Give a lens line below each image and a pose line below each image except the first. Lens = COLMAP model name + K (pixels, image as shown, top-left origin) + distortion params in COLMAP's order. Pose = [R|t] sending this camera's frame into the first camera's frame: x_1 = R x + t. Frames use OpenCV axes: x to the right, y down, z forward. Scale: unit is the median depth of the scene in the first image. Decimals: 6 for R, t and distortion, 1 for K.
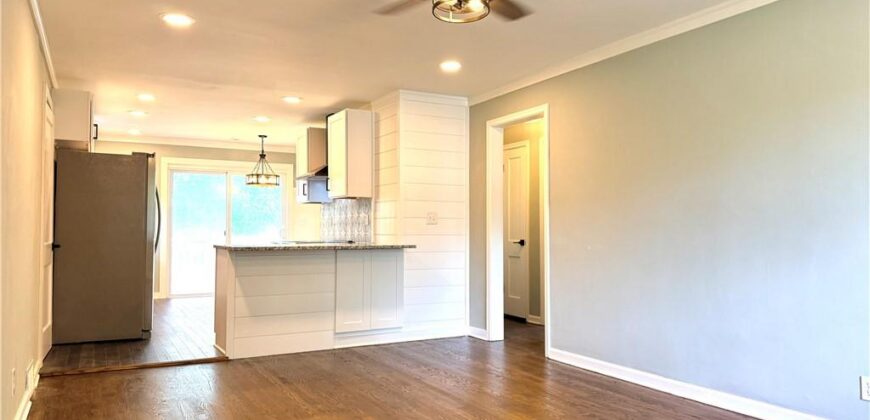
lens RADIAL K [[612.5, 0, 435.0], [0, 612.5, 210.0], [0, 0, 1]] dist [0.050778, -0.003567]
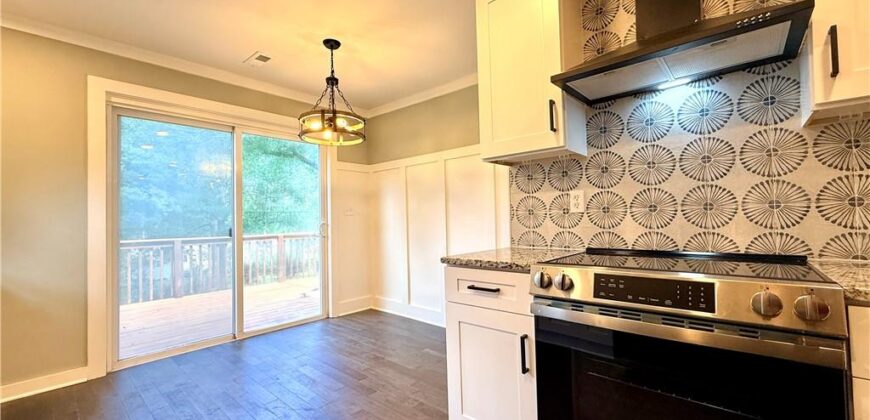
lens RADIAL K [[345.5, 0, 435.0], [0, 345.5, 210.0], [0, 0, 1]] dist [-0.002328, -0.000090]
pose [[0.944848, -0.010860, 0.327328, -0.294913], [0.008926, 0.999933, 0.007411, 0.018071], [-0.327387, -0.004080, 0.944882, 0.699074]]
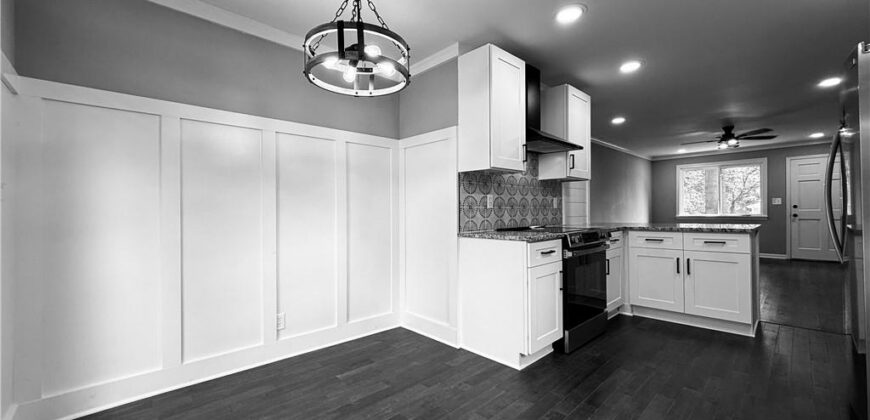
lens RADIAL K [[345.5, 0, 435.0], [0, 345.5, 210.0], [0, 0, 1]] dist [-0.002328, -0.000090]
pose [[-0.246086, 0.008690, 0.969209, -0.462927], [-0.022983, 0.999626, -0.014798, 0.029840], [-0.968975, -0.025917, -0.245794, 1.001344]]
